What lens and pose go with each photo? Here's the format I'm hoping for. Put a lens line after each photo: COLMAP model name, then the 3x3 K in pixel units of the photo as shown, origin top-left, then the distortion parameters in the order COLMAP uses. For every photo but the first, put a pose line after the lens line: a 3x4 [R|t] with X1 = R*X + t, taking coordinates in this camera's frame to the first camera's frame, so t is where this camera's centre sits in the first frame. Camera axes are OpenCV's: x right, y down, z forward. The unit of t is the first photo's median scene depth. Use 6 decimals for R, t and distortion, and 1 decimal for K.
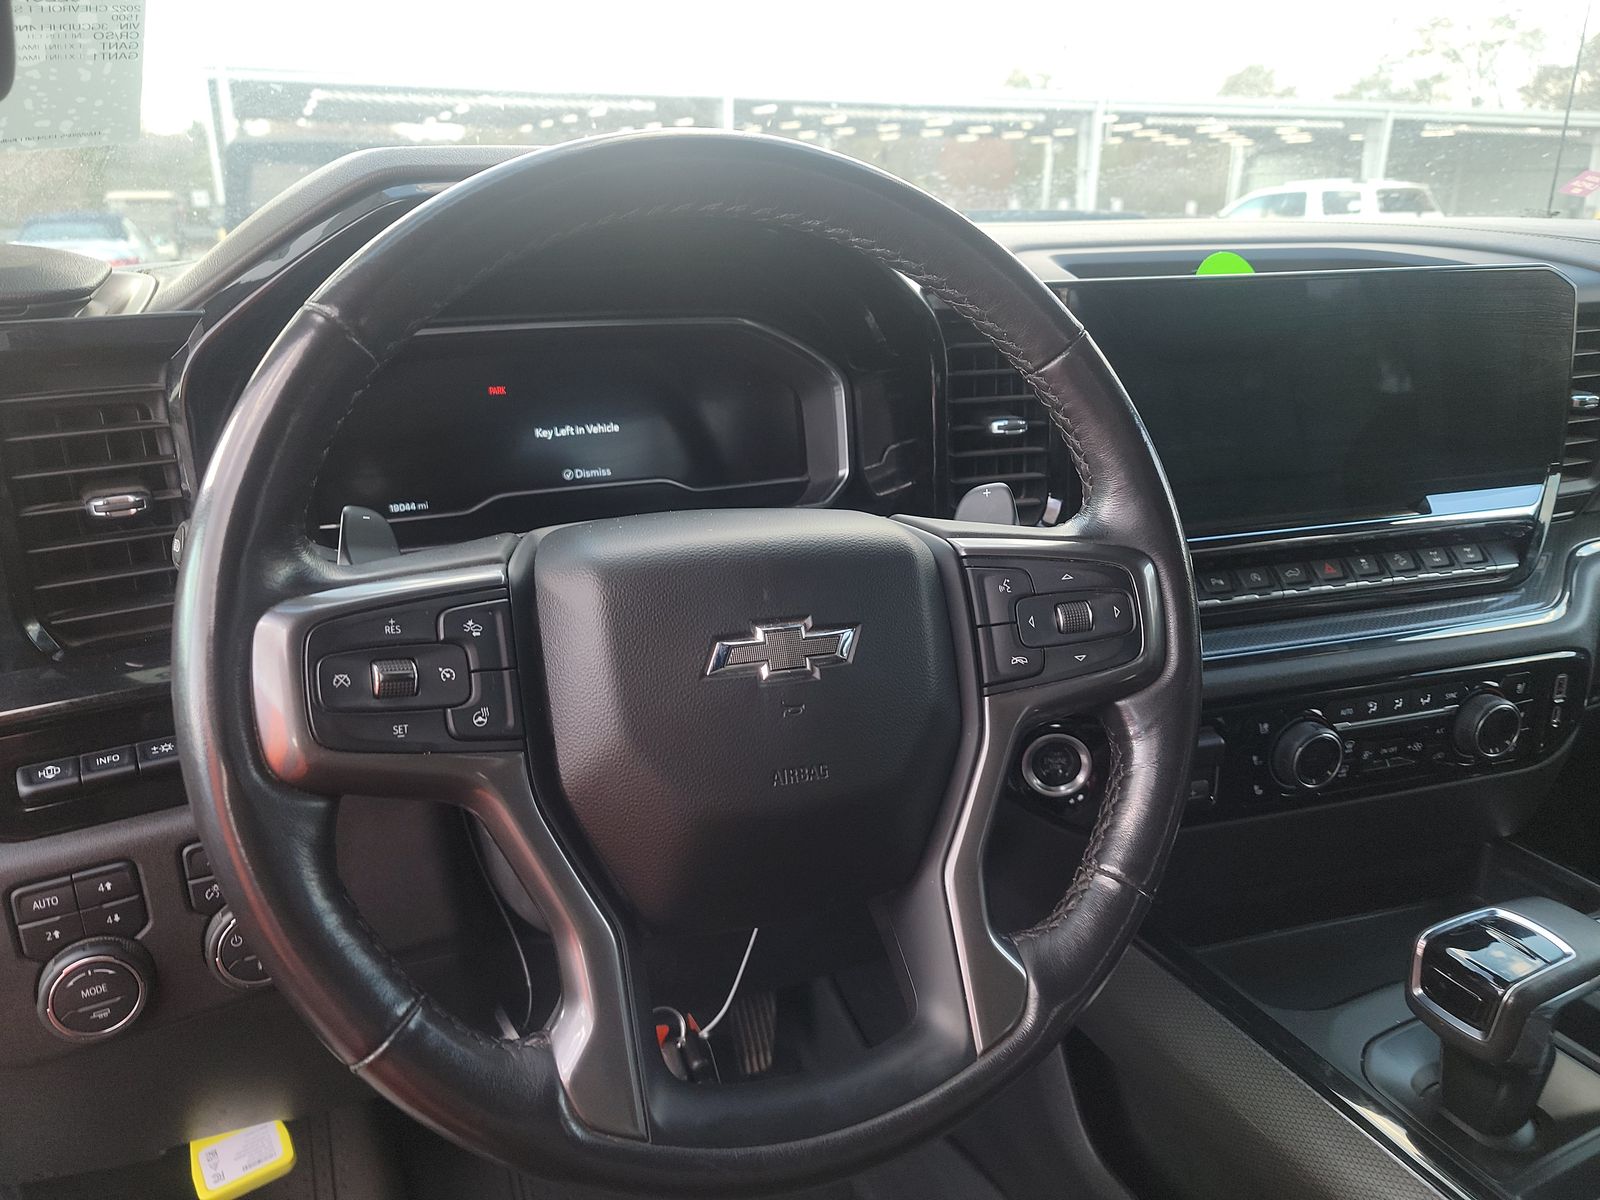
lens RADIAL K [[1086.4, 0, 805.2], [0, 1086.4, 627.1], [0, 0, 1]] dist [-0.009831, -0.008372]
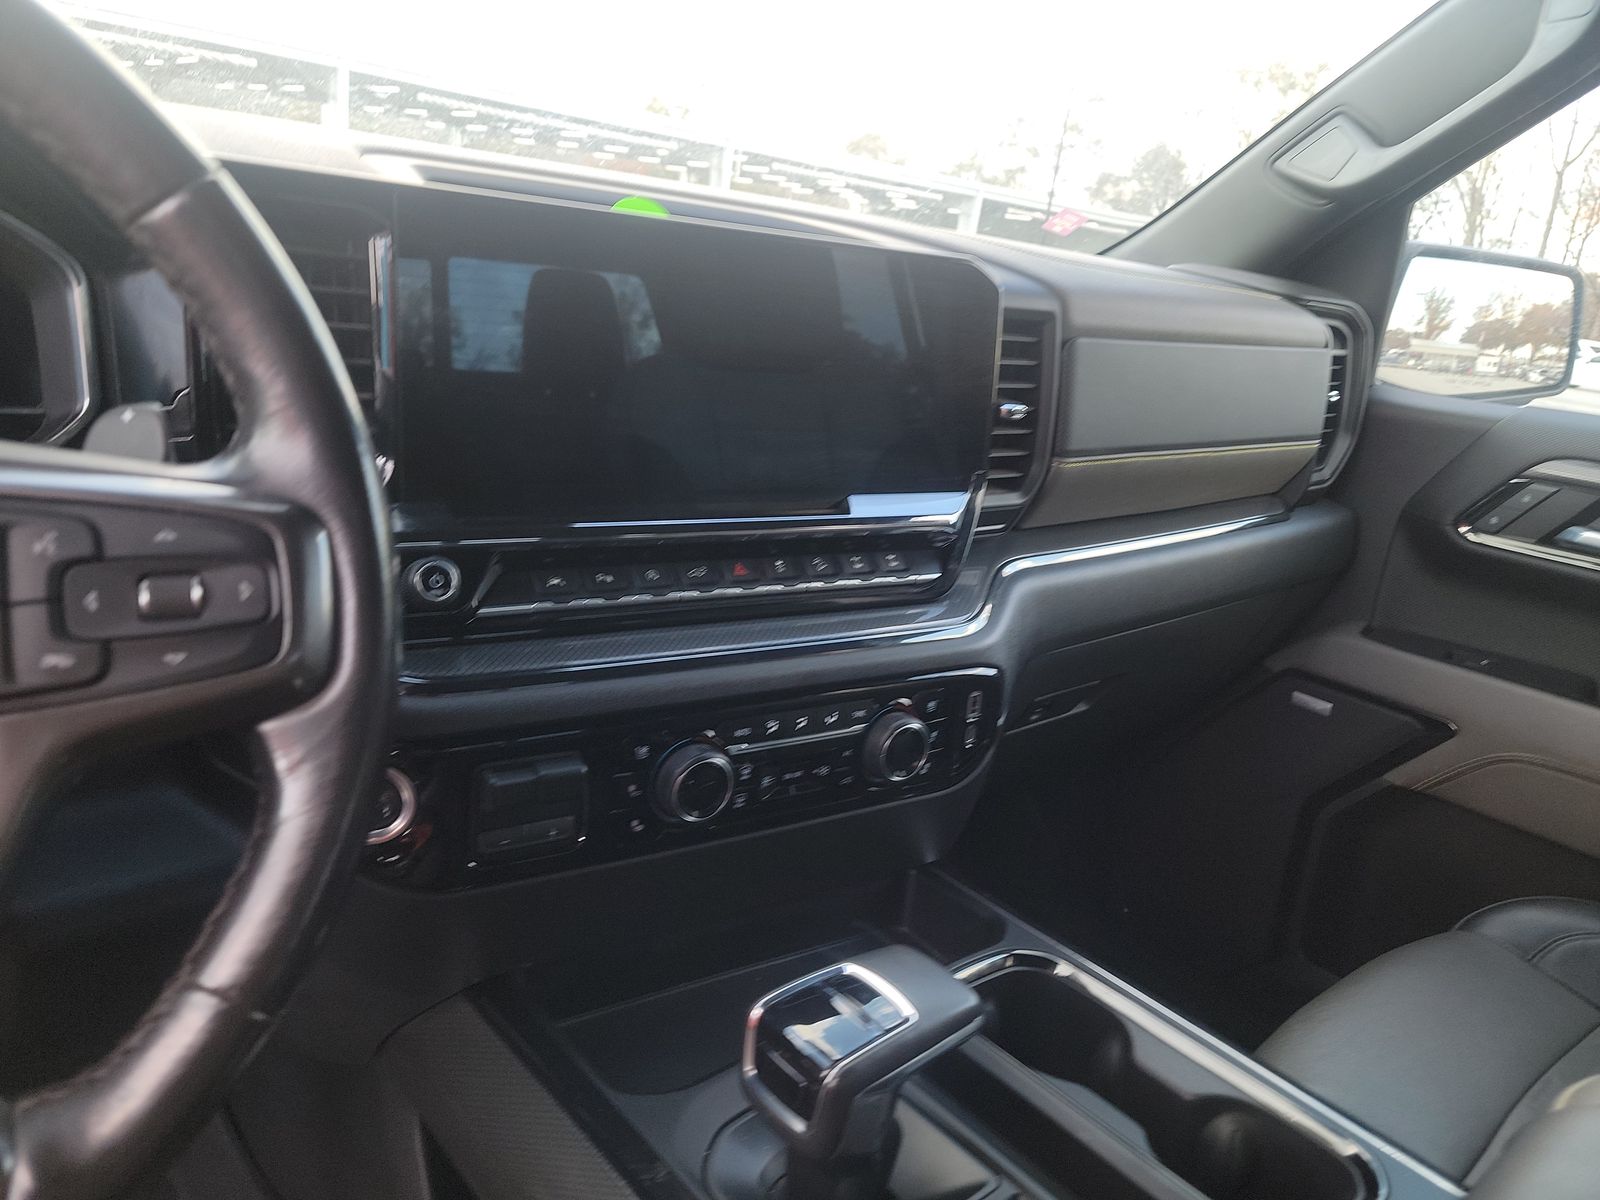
lens RADIAL K [[1086.4, 0, 805.2], [0, 1086.4, 627.1], [0, 0, 1]] dist [-0.009831, -0.008372]
pose [[0.940099, 0.028023, 0.339748, 0.247610], [-0.023554, 0.999573, -0.017273, 0.007359], [-0.340088, 0.008236, 0.940358, 0.159772]]
